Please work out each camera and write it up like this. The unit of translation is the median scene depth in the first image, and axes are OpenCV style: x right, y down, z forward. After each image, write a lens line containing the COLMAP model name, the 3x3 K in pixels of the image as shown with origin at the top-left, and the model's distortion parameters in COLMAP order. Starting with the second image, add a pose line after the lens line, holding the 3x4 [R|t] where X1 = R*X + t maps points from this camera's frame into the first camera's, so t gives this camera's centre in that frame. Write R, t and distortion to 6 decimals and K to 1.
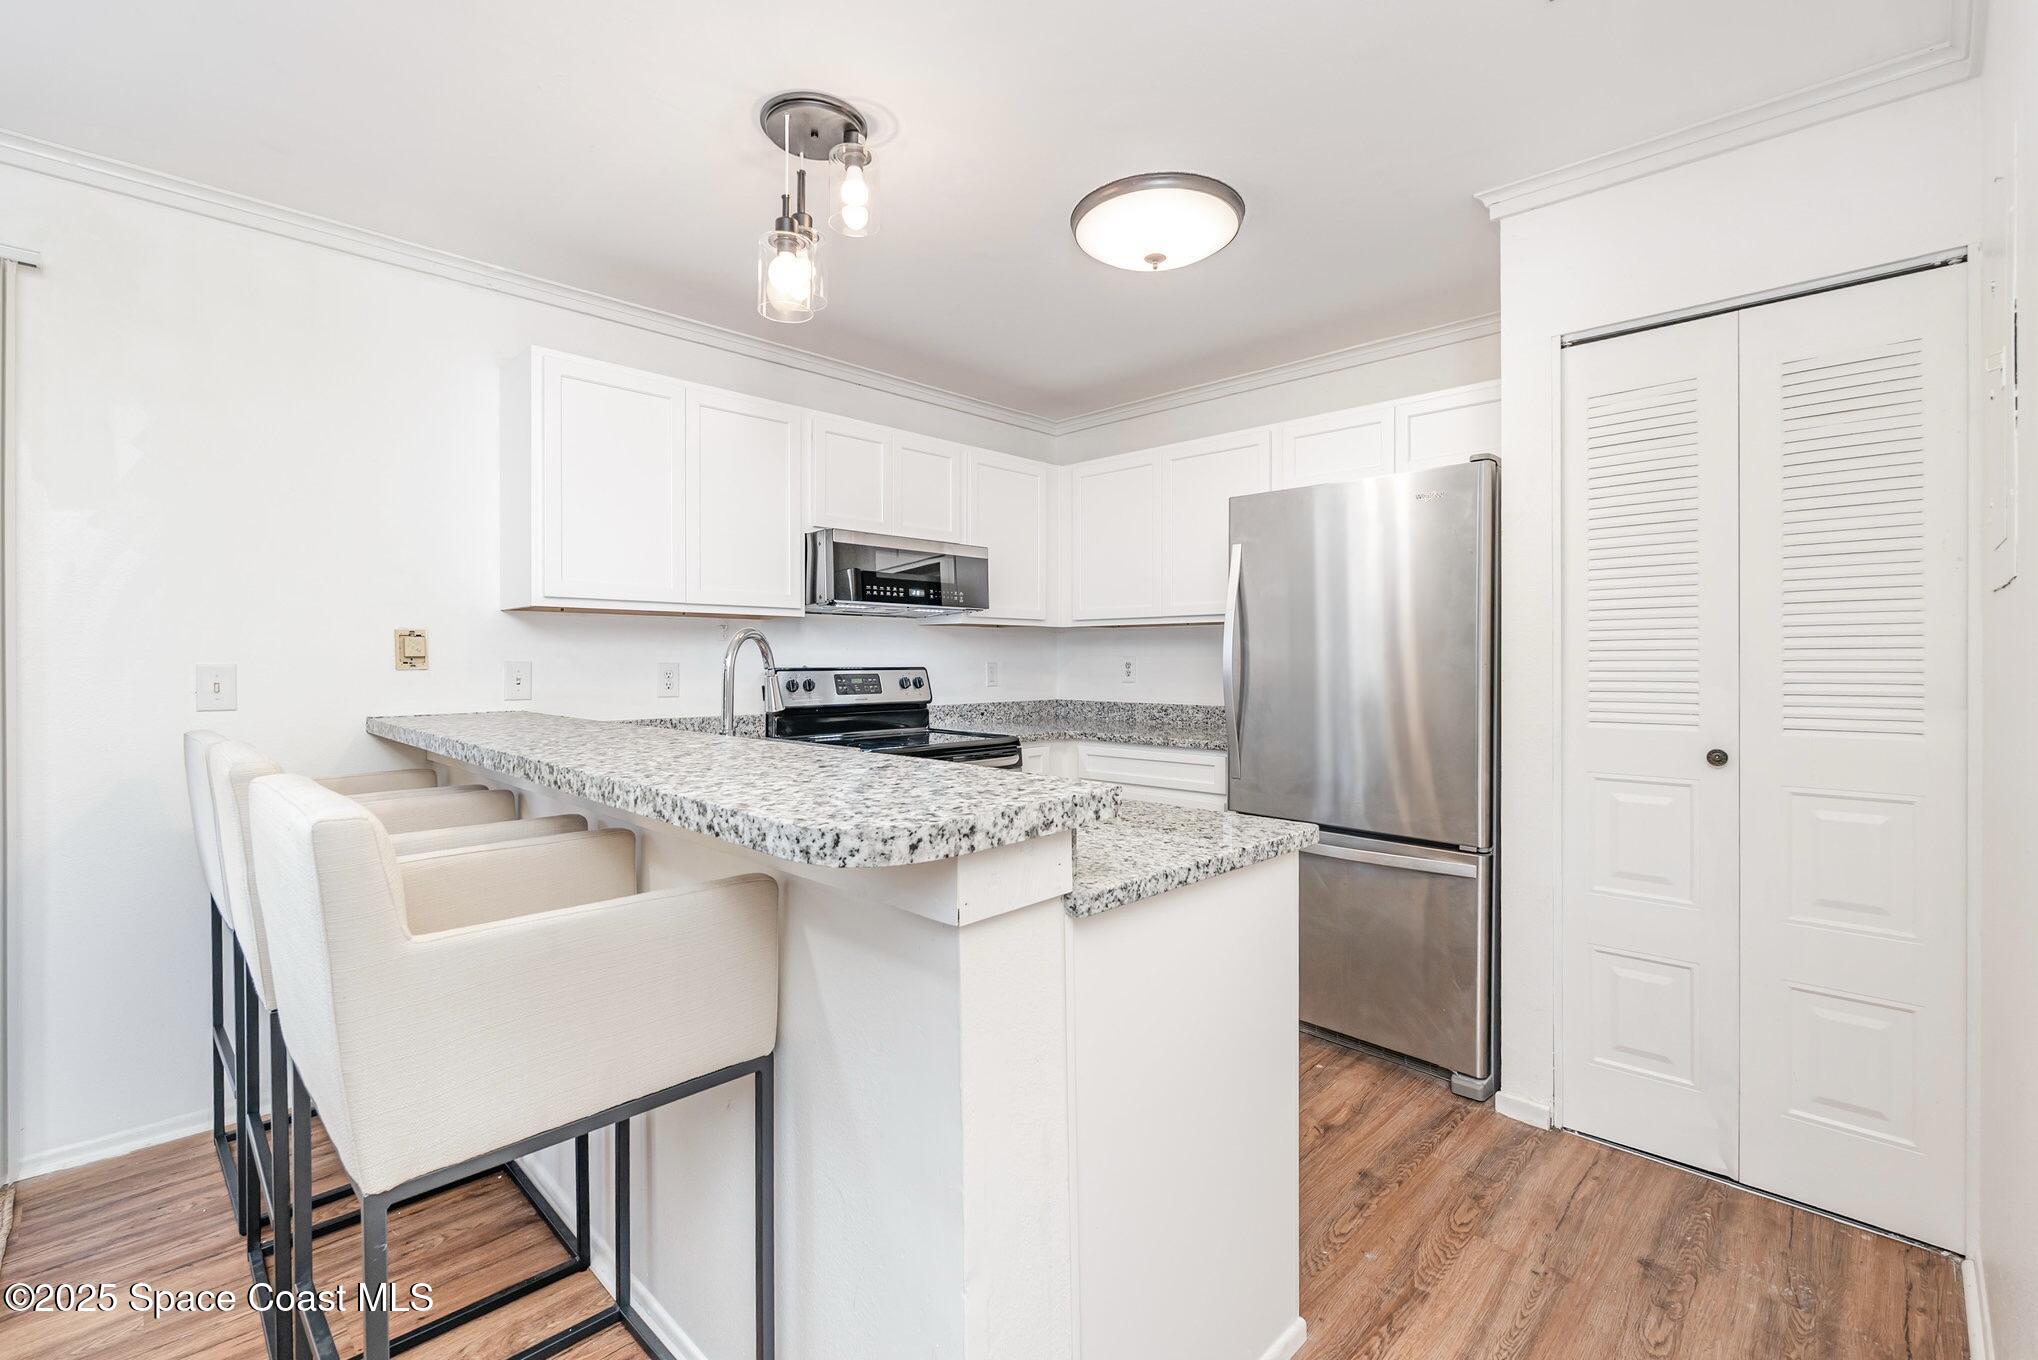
lens RADIAL K [[914.6, 0, 1021.5], [0, 914.6, 673.5], [0, 0, 1]] dist [-0.001699, -0.000135]
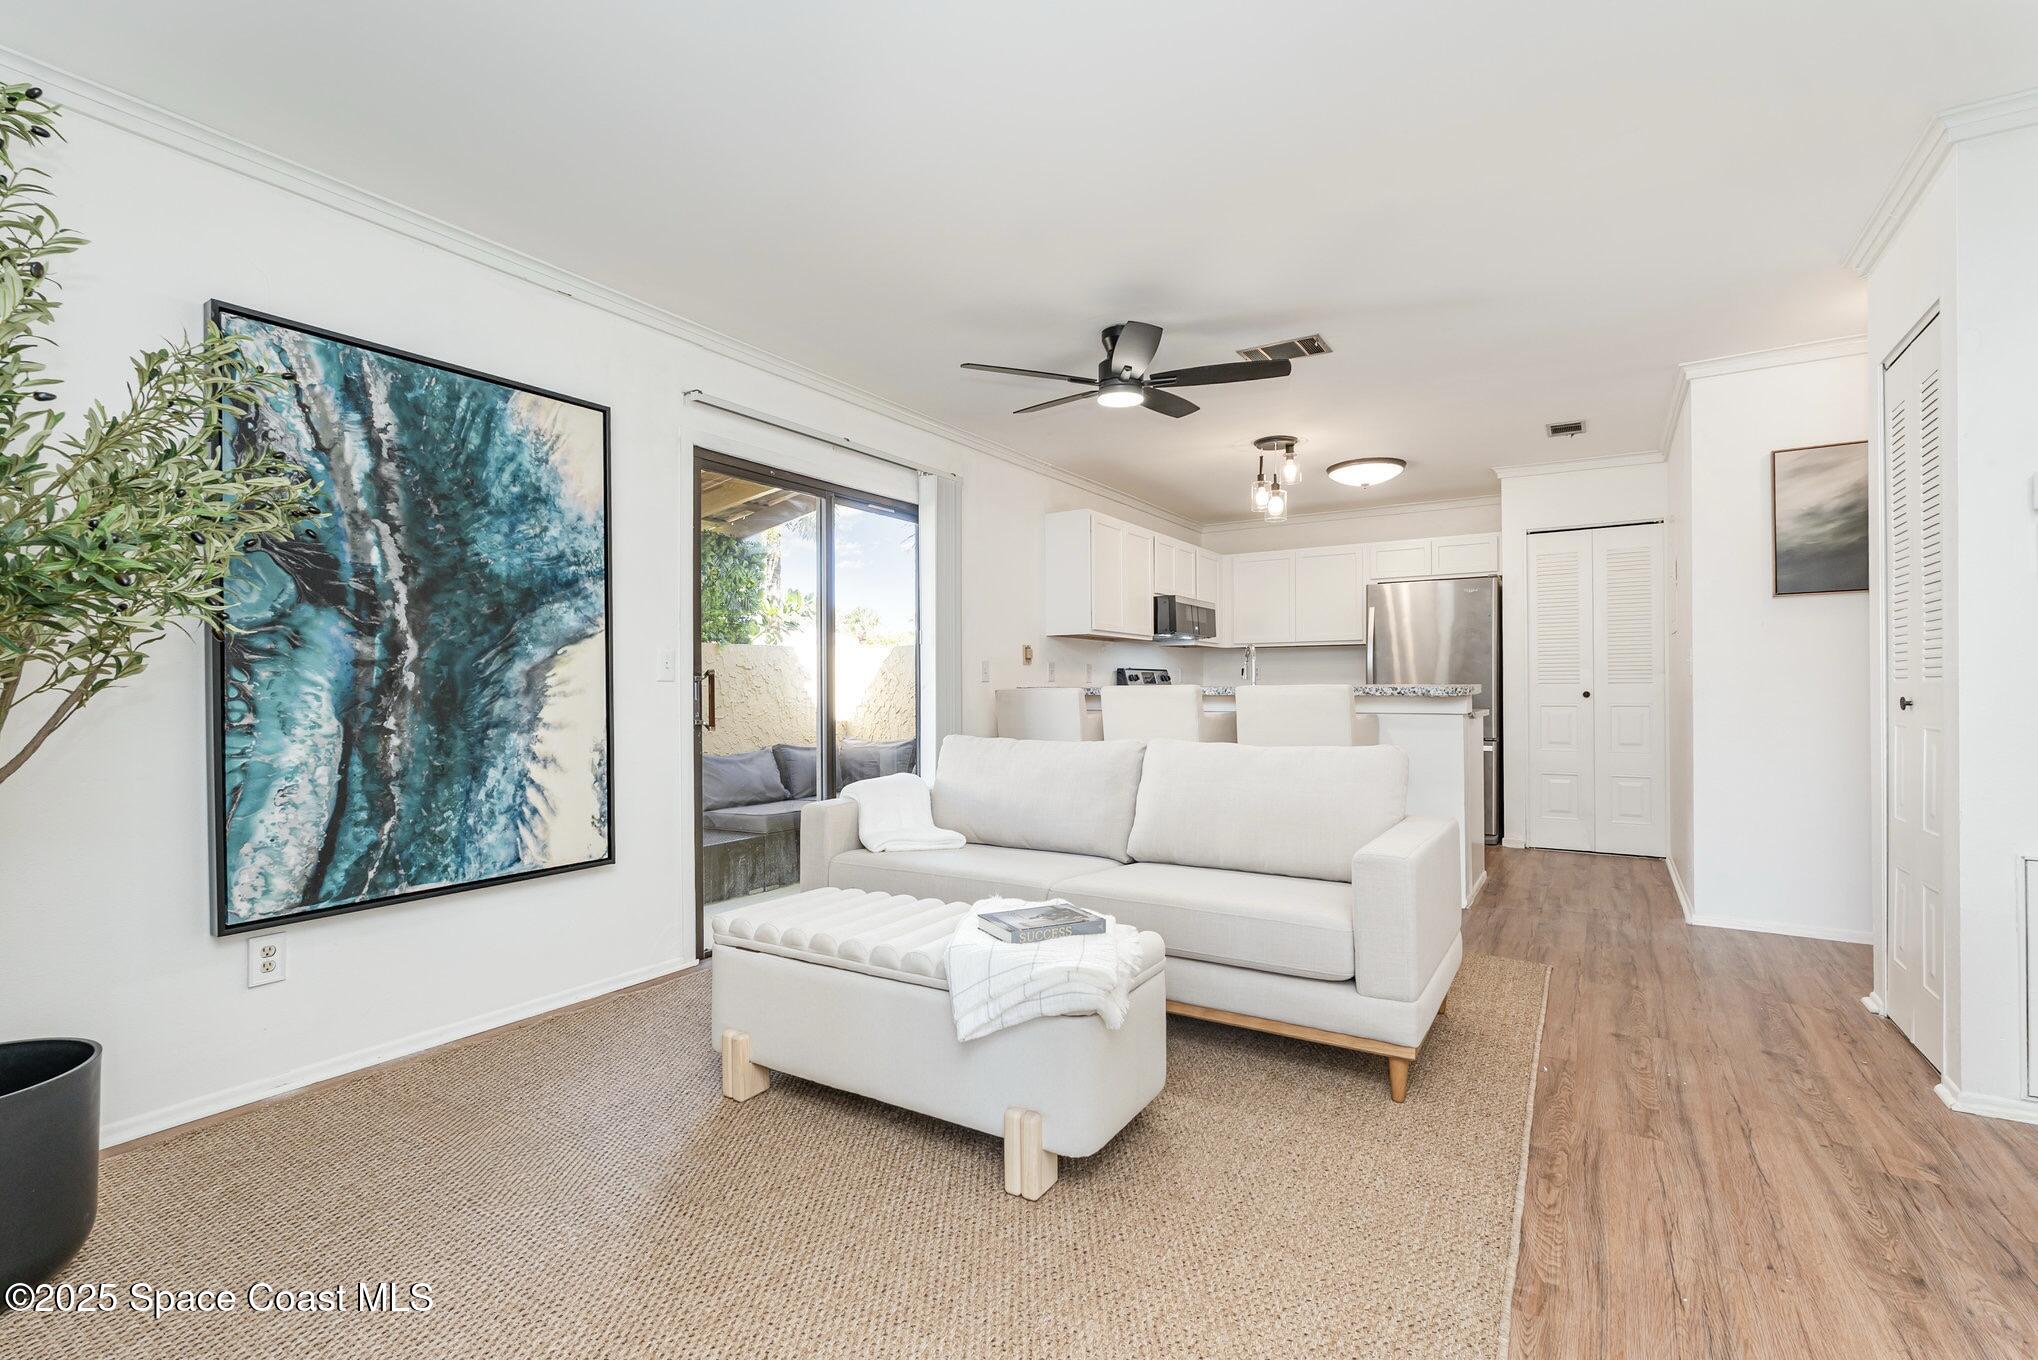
lens RADIAL K [[916.7, 0, 1024.4], [0, 916.7, 686.3], [0, 0, 1]] dist [-0.001167, 0.000055]
pose [[0.977604, -0.002929, 0.210433, -0.922471], [0.006795, 0.999821, -0.017648, 0.067679], [-0.210343, 0.018683, 0.977449, -0.835192]]
